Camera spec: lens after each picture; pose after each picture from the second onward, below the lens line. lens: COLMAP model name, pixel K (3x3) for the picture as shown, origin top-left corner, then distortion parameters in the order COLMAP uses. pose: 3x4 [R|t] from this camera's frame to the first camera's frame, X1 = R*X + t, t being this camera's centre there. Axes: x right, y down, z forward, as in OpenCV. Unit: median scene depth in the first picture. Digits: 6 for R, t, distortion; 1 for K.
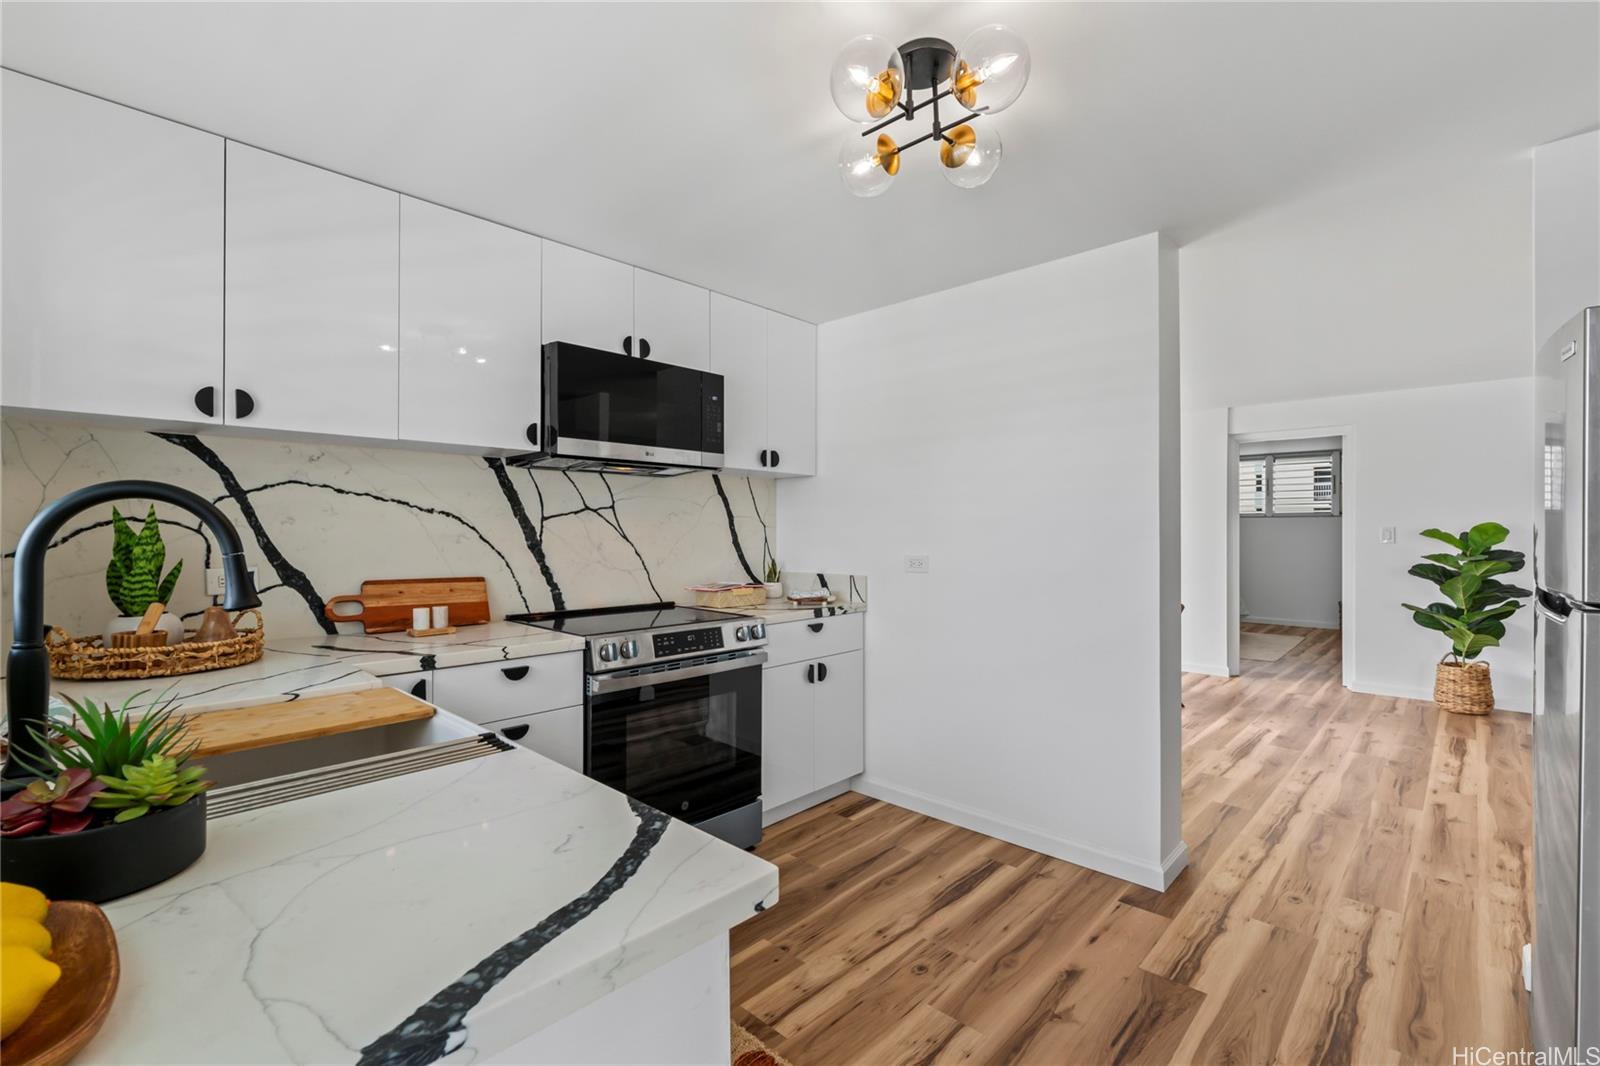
lens RADIAL K [[680.2, 0, 803.5], [0, 680.2, 535.7], [0, 0, 1]] dist [0.000787, 0.000340]
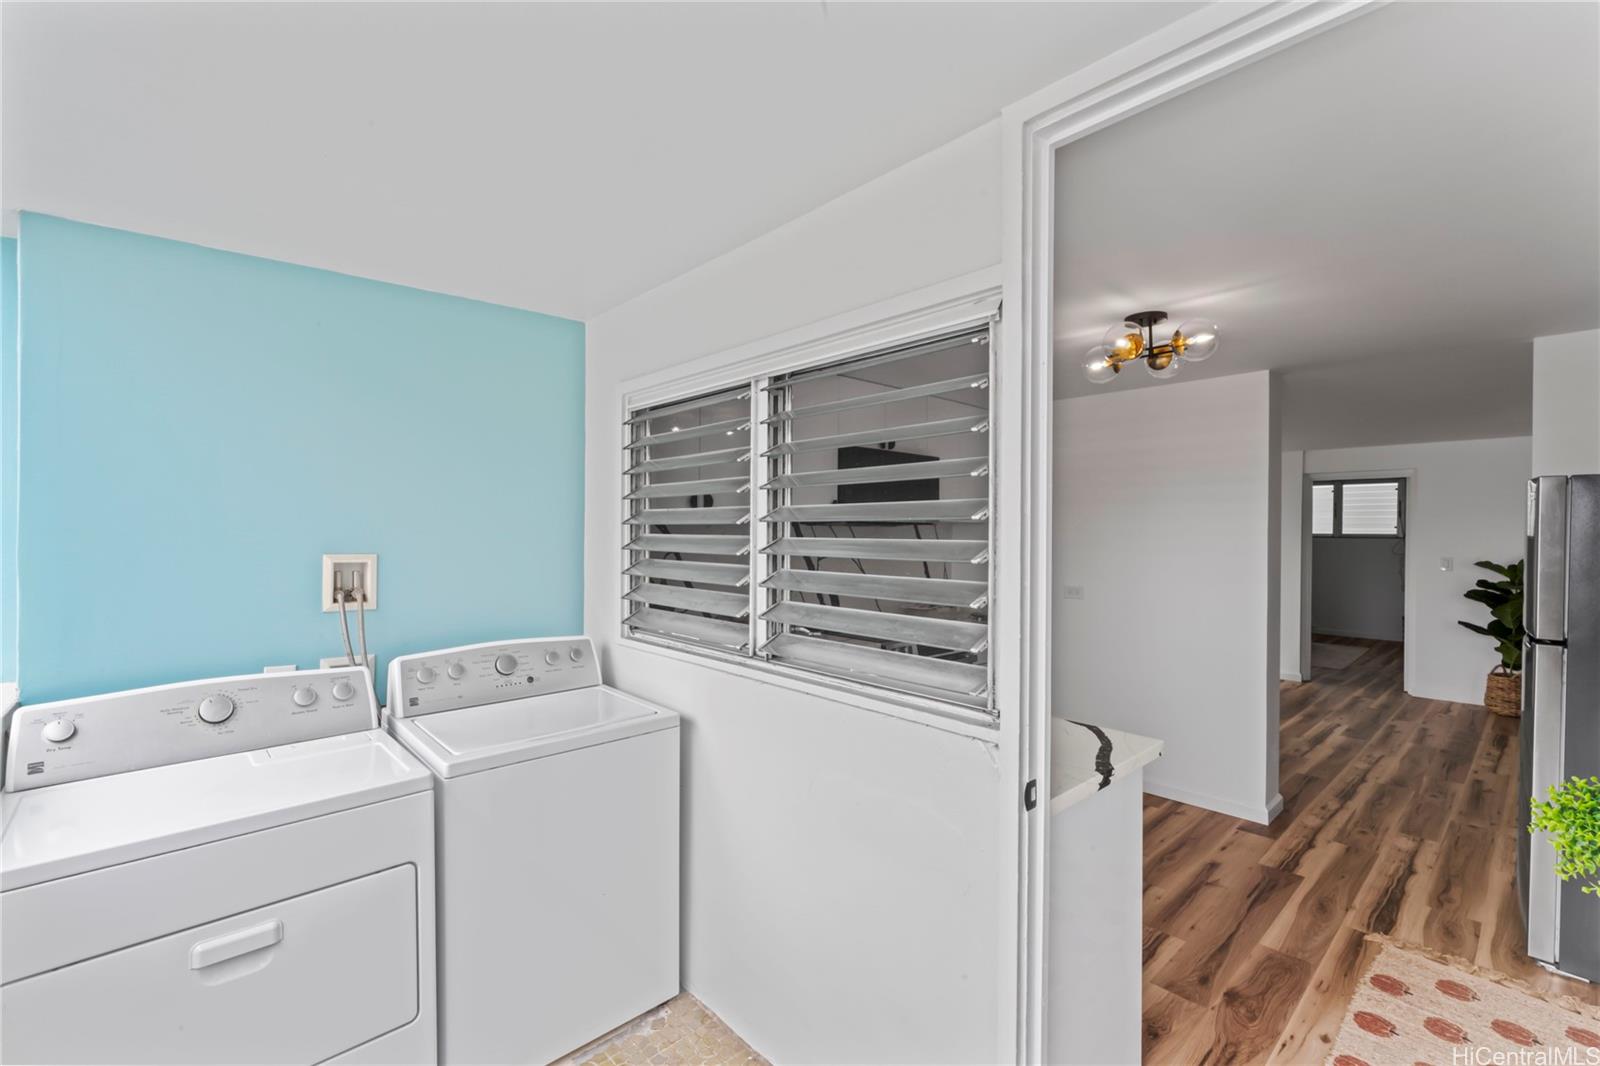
lens RADIAL K [[680.2, 0, 793.0], [0, 680.2, 539.3], [0, 0, 1]] dist [0.000787, 0.000340]
pose [[0.997718, 0.007255, -0.067126, -0.353632], [-0.006815, 0.999954, 0.006775, -0.082664], [0.067172, -0.006302, 0.997722, -0.468364]]
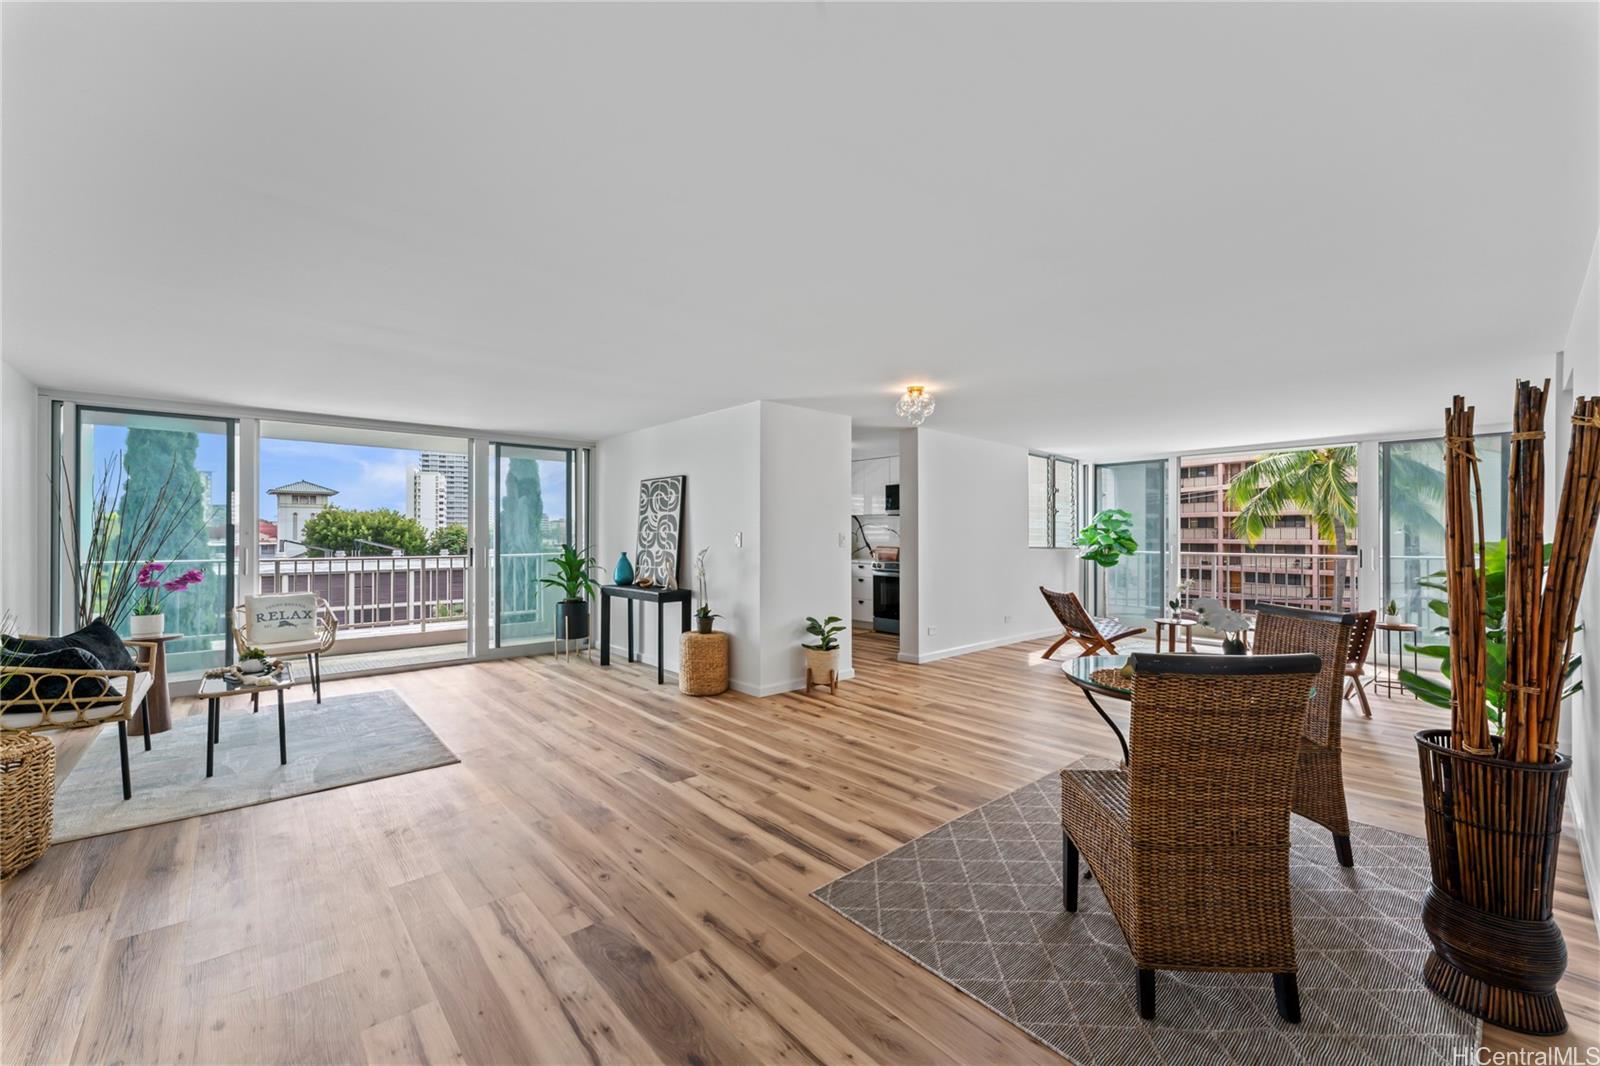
lens RADIAL K [[643.4, 0, 791.6], [0, 643.4, 536.1], [0, 0, 1]] dist [0.009547, -0.000707]
pose [[-0.084033, 0.005534, -0.996448, 2.807377], [-0.006010, 0.999964, 0.006061, -0.016199], [0.996445, 0.006498, -0.083997, 0.663031]]
